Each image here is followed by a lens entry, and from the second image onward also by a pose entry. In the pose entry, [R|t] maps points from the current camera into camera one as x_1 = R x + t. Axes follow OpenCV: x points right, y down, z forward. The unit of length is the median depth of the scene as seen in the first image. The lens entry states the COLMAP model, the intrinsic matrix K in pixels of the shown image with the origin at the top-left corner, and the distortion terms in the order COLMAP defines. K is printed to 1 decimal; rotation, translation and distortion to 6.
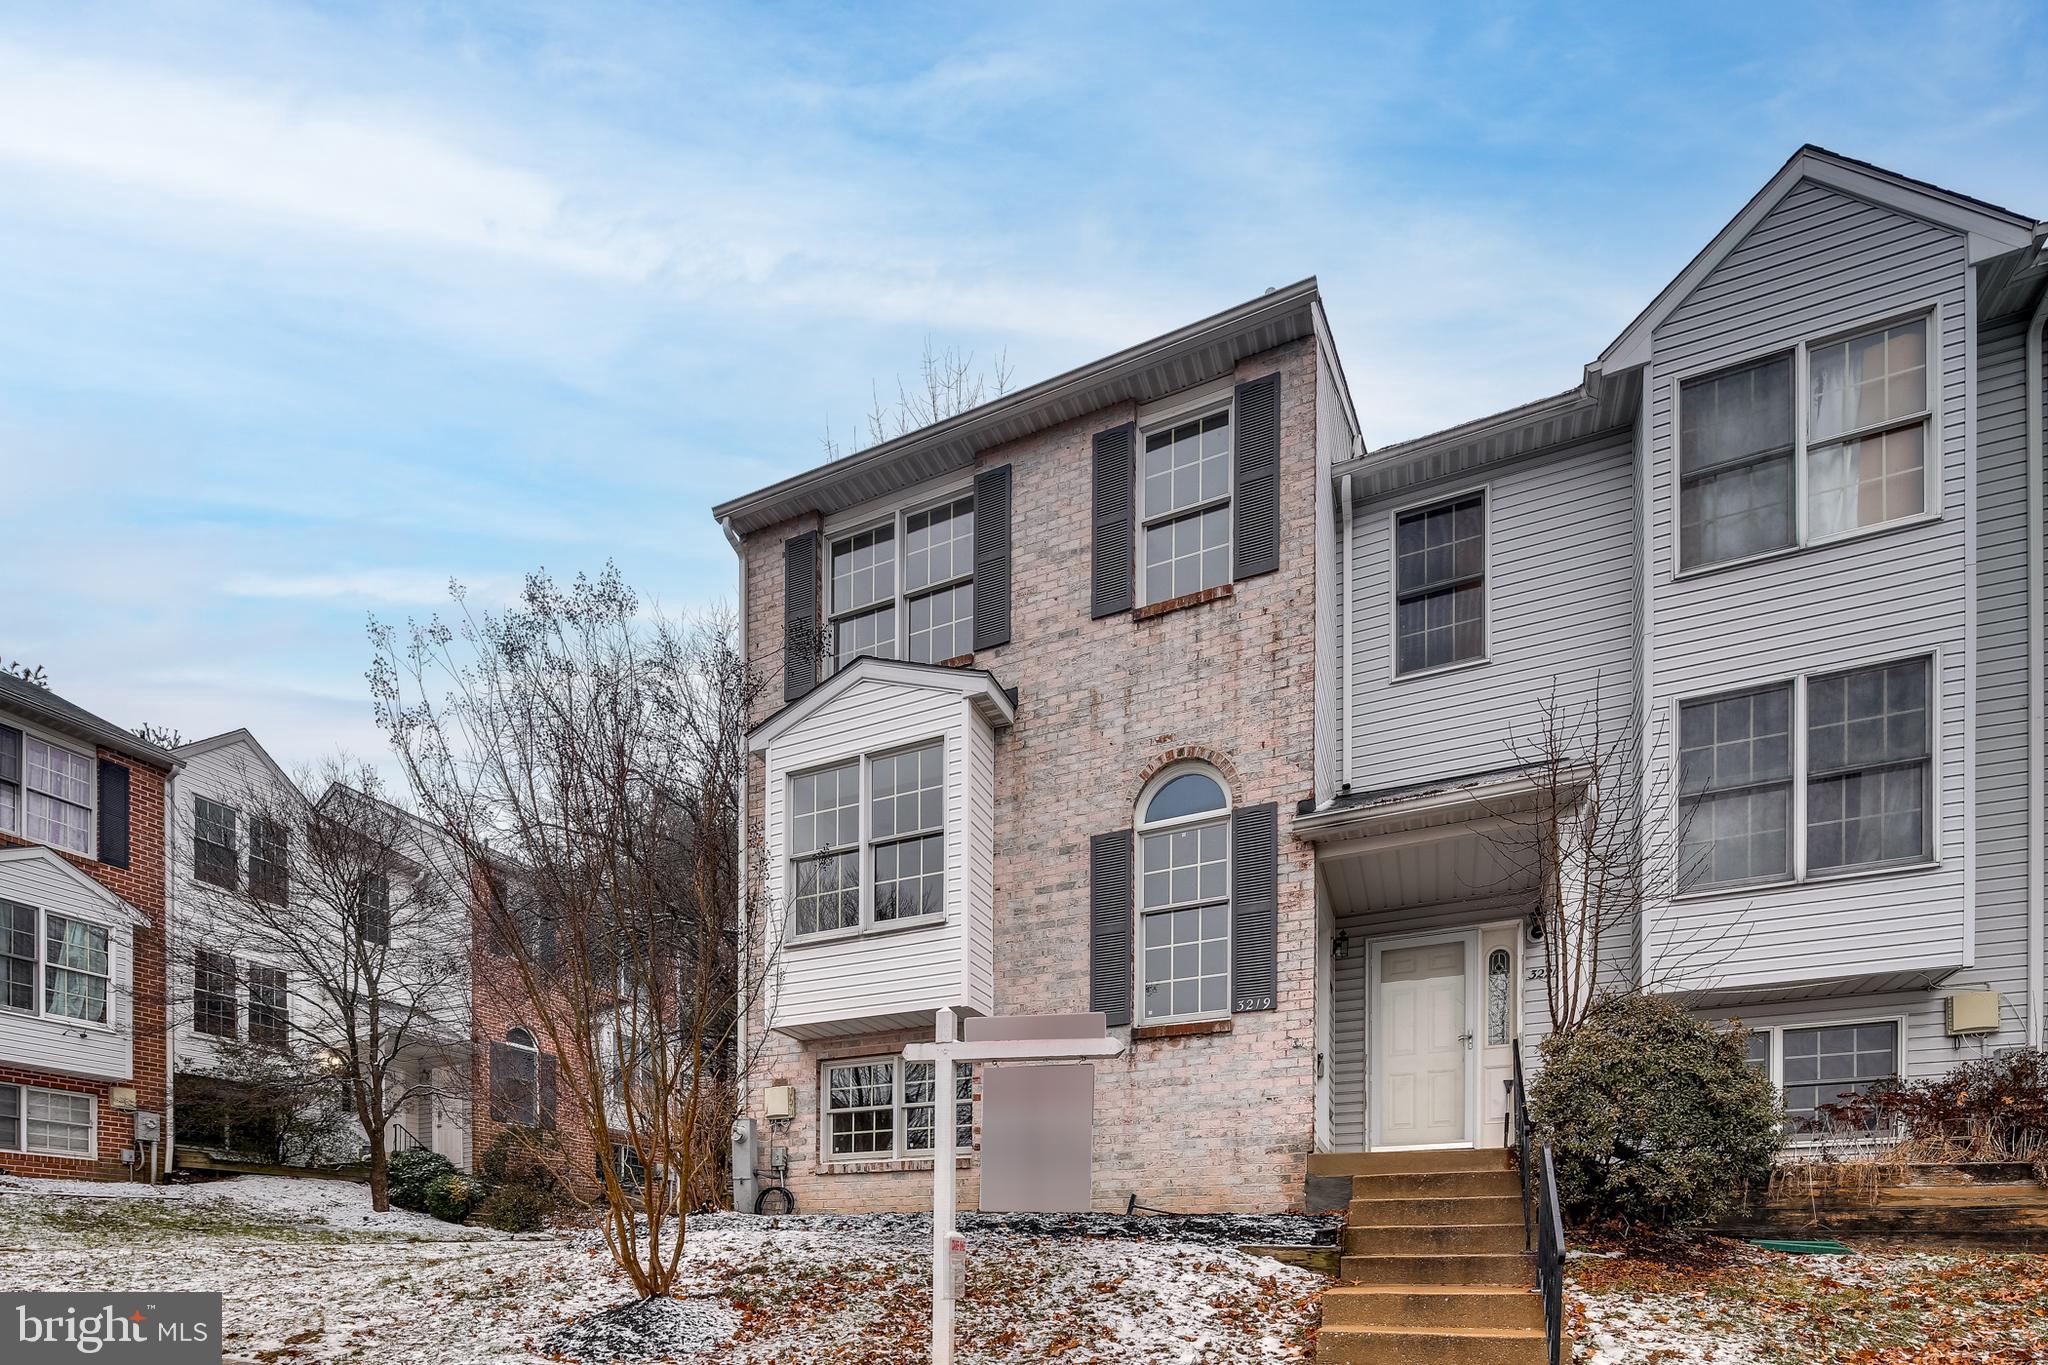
lens RADIAL K [[997.9, 0, 1019.9], [0, 997.9, 697.6], [0, 0, 1]] dist [0.001919, 0.000024]
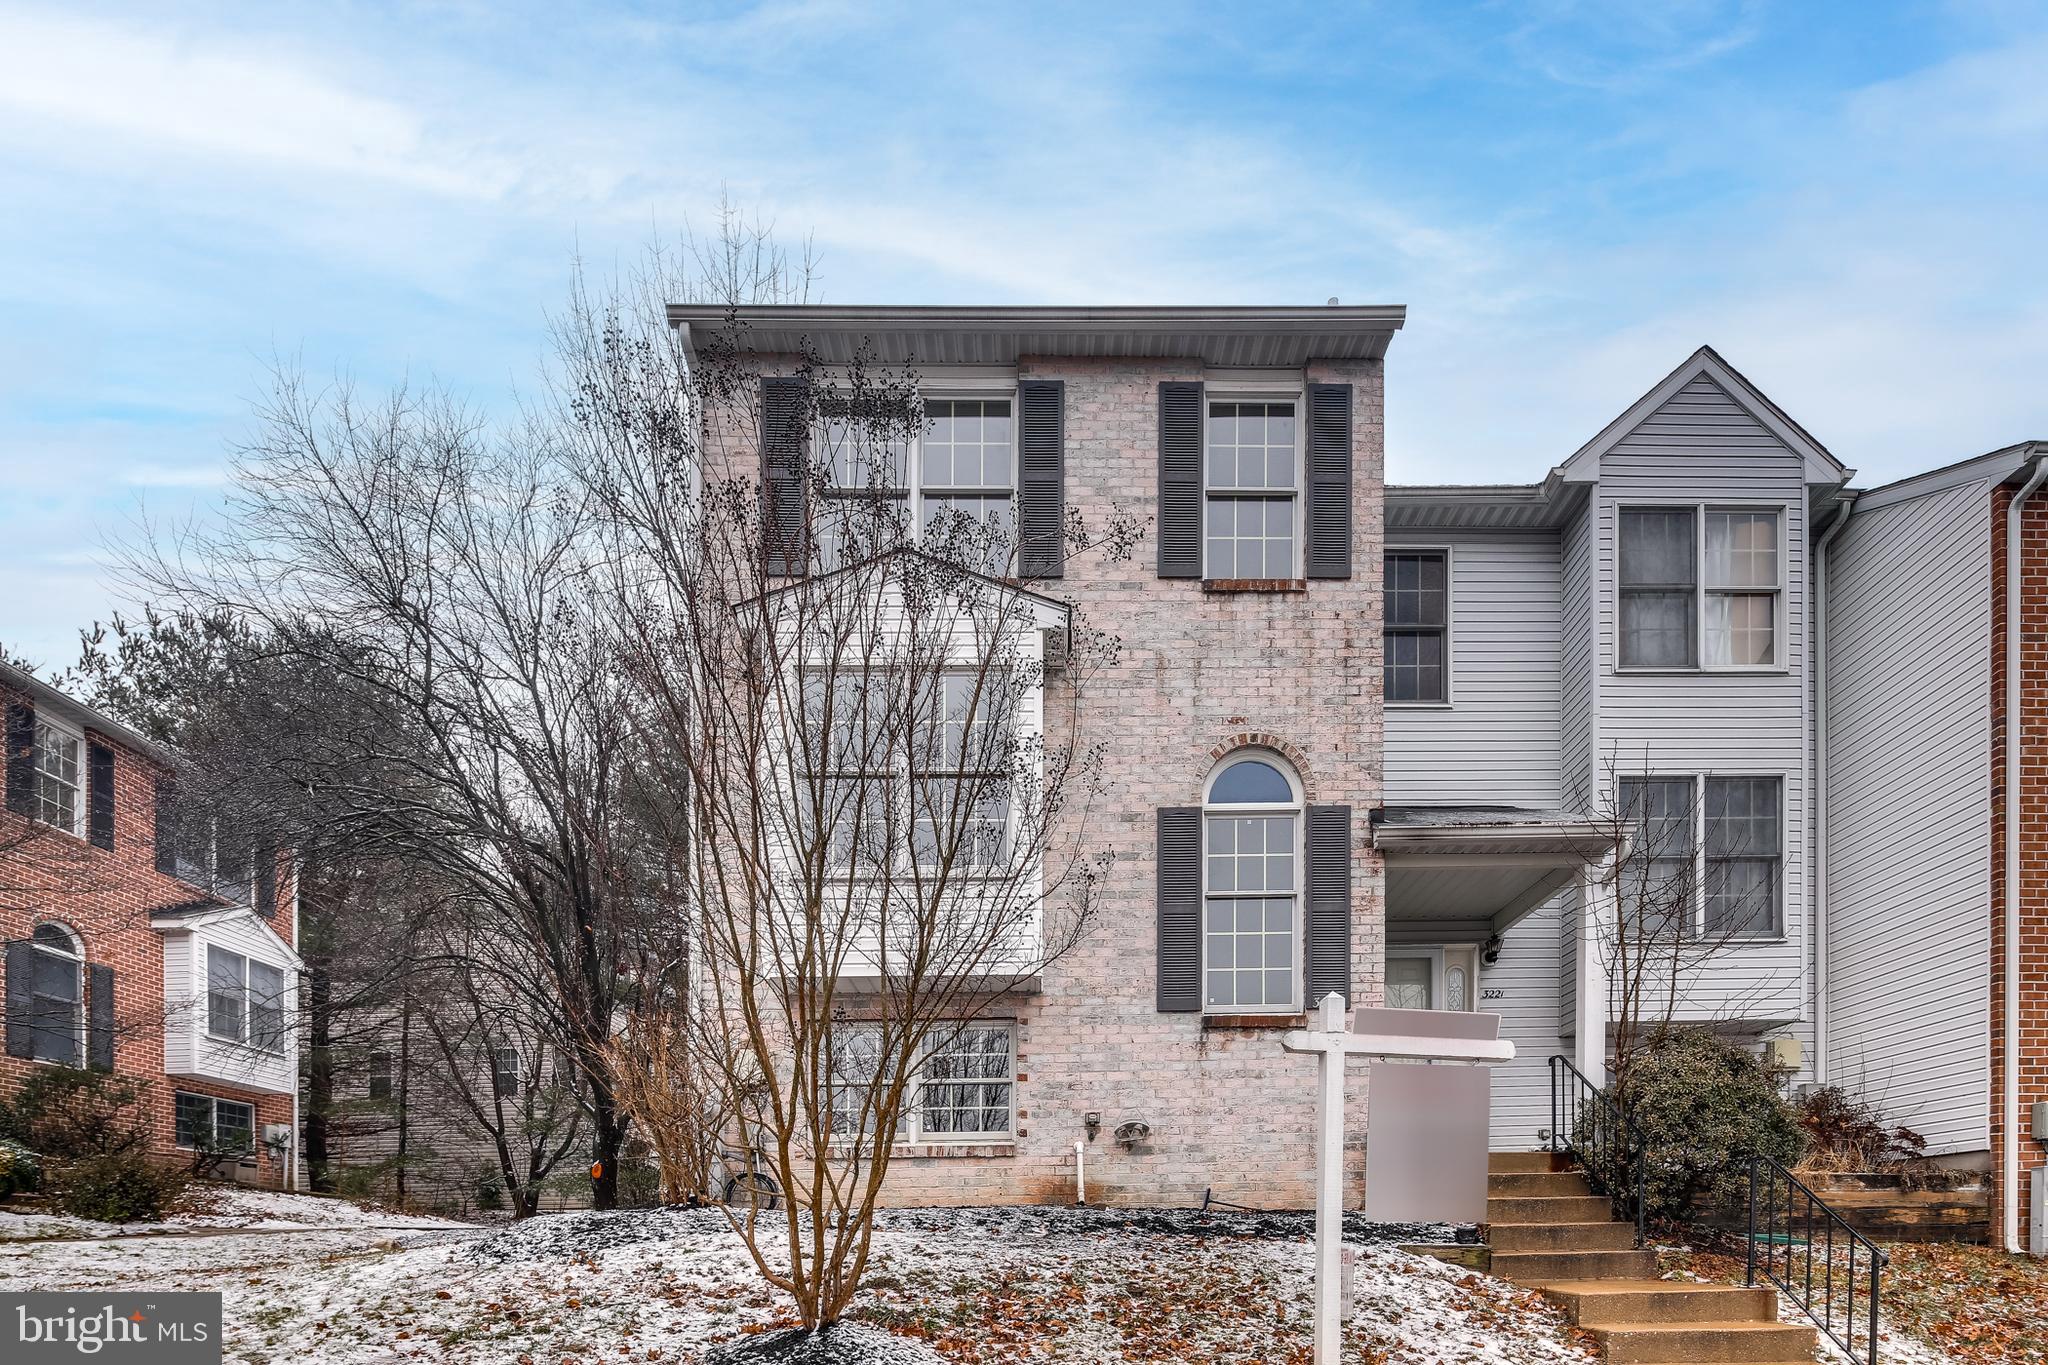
lens RADIAL K [[1031.5, 0, 1031.0], [0, 1031.5, 698.0], [0, 0, 1]] dist [0.002832, -0.000677]
pose [[0.884949, 0.204059, 0.418600, -0.458411], [-0.220121, 0.975420, -0.010147, 0.074878], [-0.410381, -0.083163, 0.908114, 0.181418]]
